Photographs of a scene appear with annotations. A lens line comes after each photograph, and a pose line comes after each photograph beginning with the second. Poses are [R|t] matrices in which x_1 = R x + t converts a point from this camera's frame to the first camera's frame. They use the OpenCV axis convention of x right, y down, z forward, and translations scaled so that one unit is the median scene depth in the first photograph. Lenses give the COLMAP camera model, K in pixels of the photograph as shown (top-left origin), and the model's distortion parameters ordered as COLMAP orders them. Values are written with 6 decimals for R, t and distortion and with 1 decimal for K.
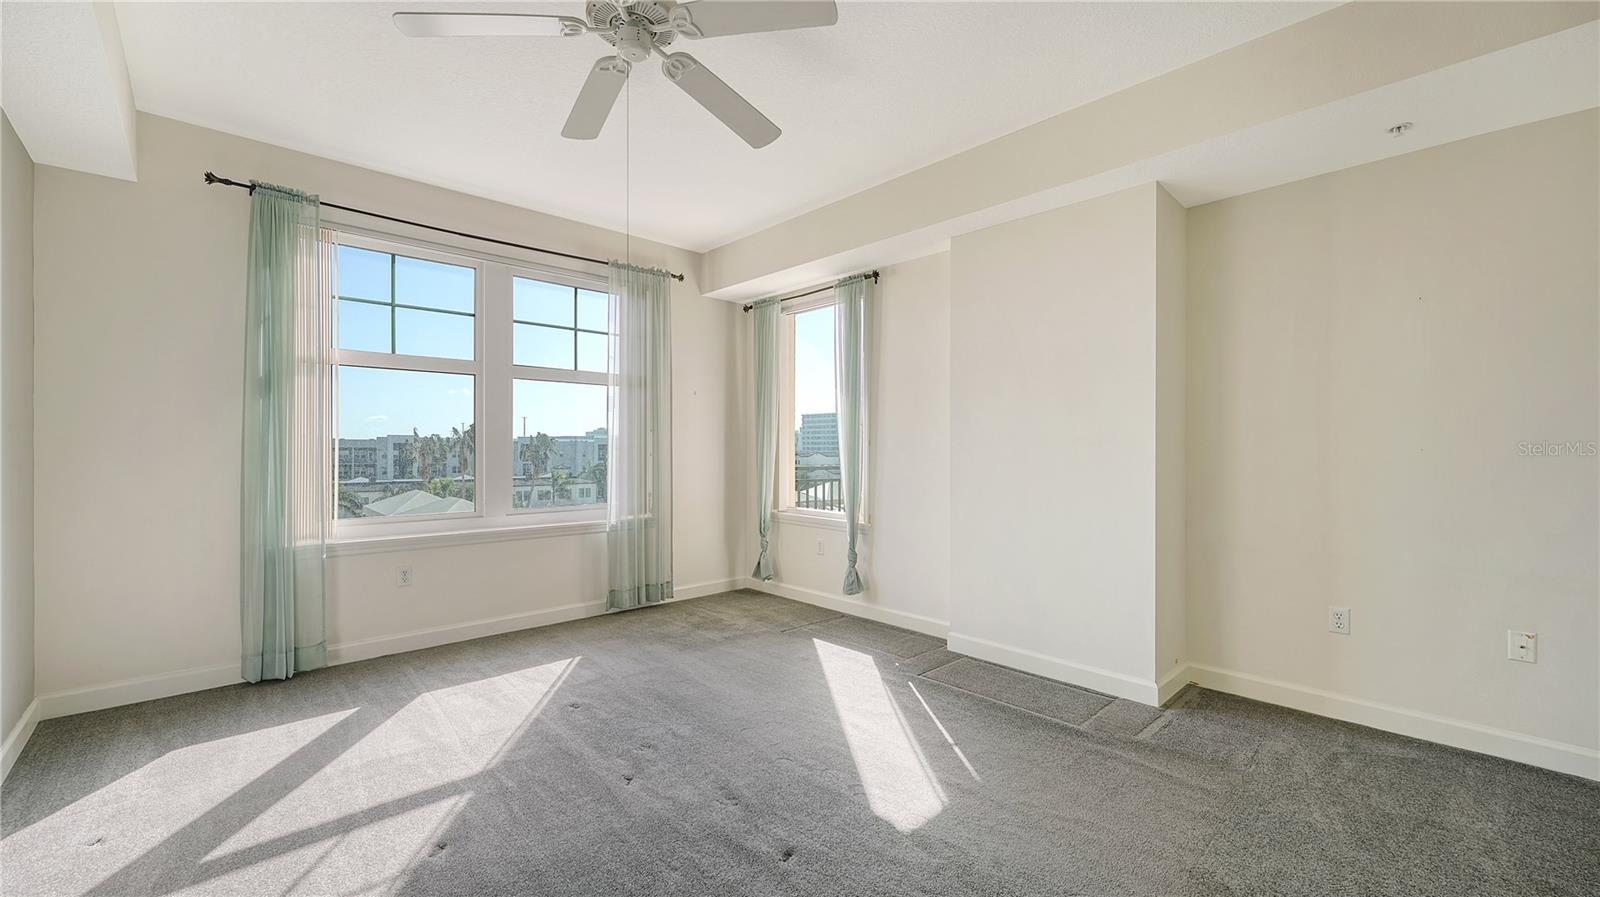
lens RADIAL K [[634.0, 0, 794.4], [0, 634.0, 449.7], [0, 0, 1]] dist [-0.000710, -0.000137]
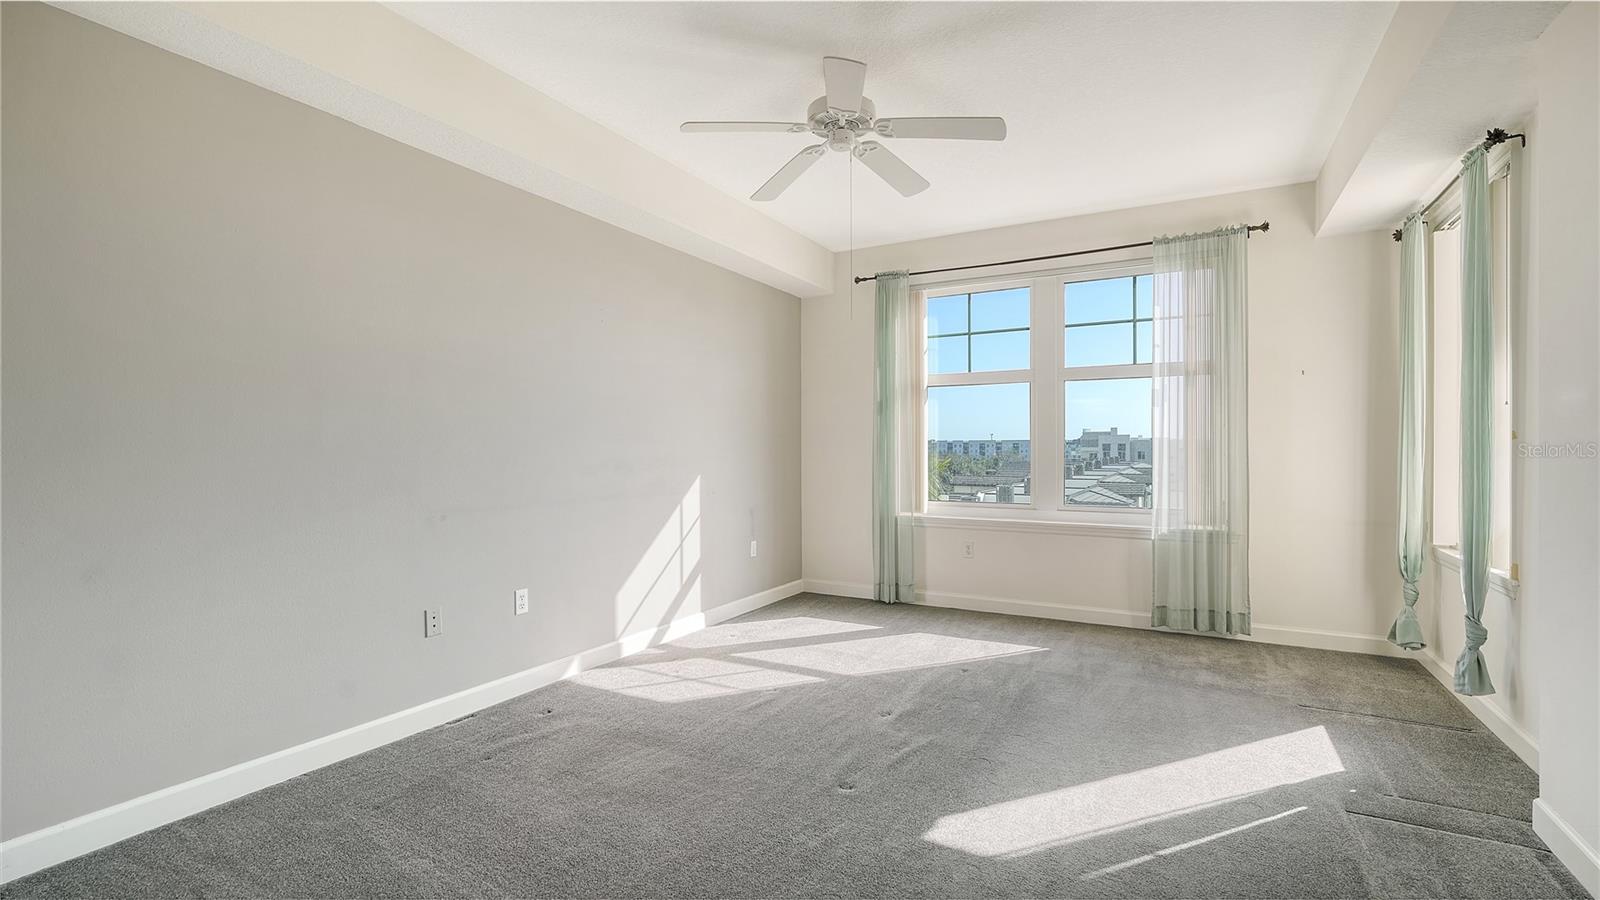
lens RADIAL K [[704.1, 0, 800.0], [0, 704.1, 450.0], [0, 0, 1]] dist [0.000179, -0.000050]
pose [[0.317419, -0.000437, -0.948285, 0.506564], [0.000039, 1.000000, -0.000448, 0.002488], [0.948285, 0.000105, 0.317419, 0.205381]]
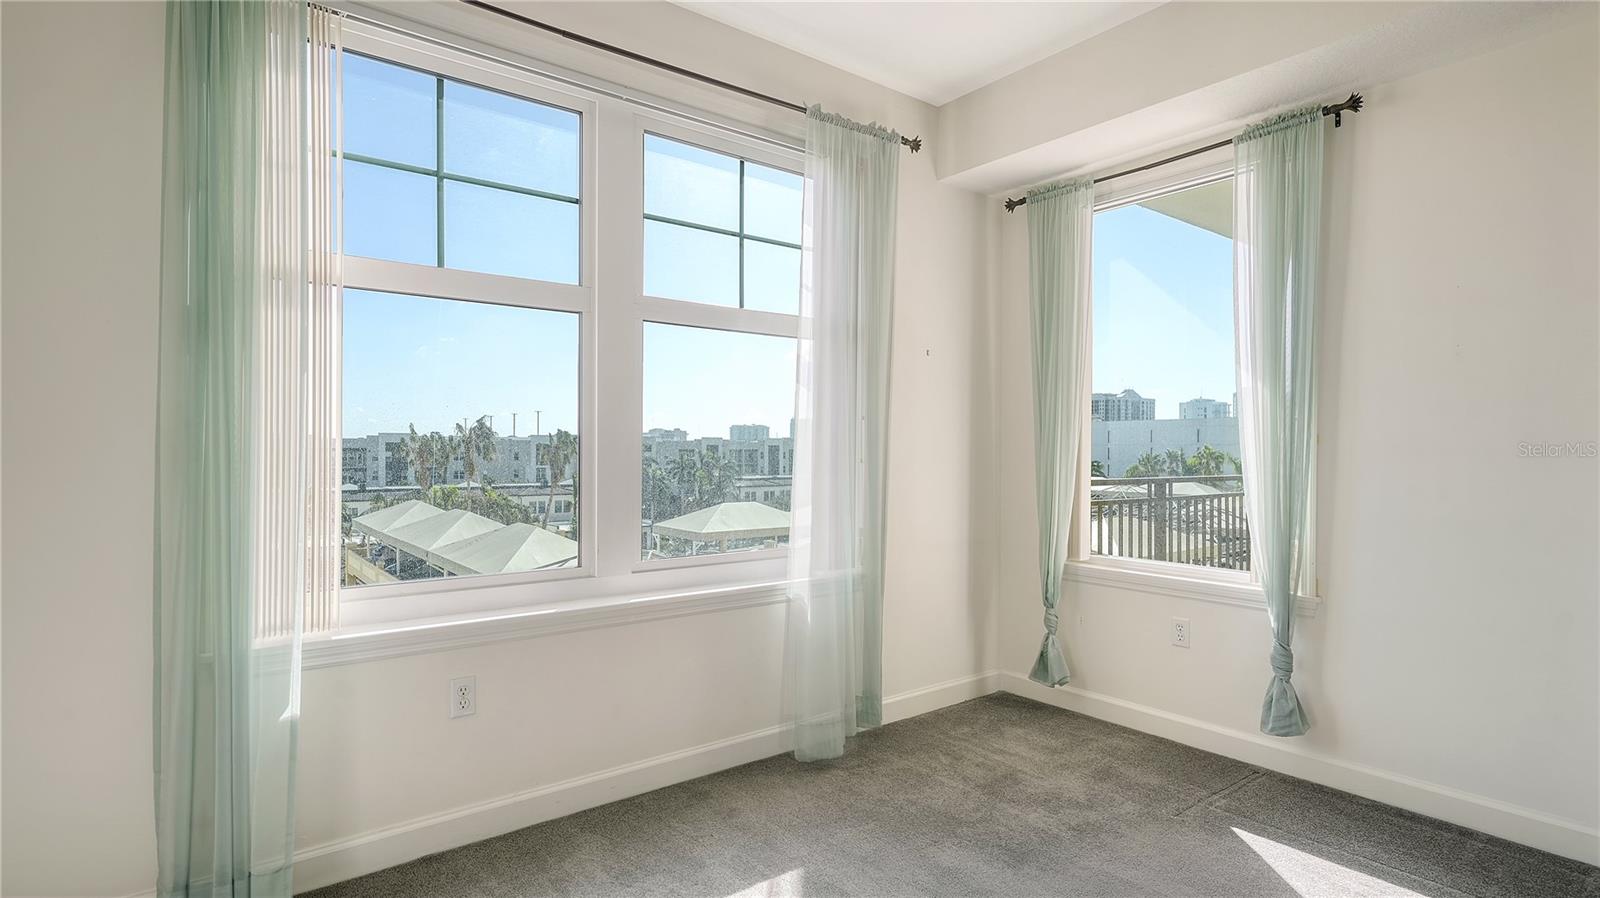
lens RADIAL K [[792.5, 0, 796.7], [0, 792.5, 452.5], [0, 0, 1]] dist [0.009828, -0.000351]
pose [[0.996294, 0.001289, -0.086003, -0.245615], [-0.001138, 0.999998, 0.001802, -0.001053], [0.086005, -0.001698, 0.996293, 0.322377]]
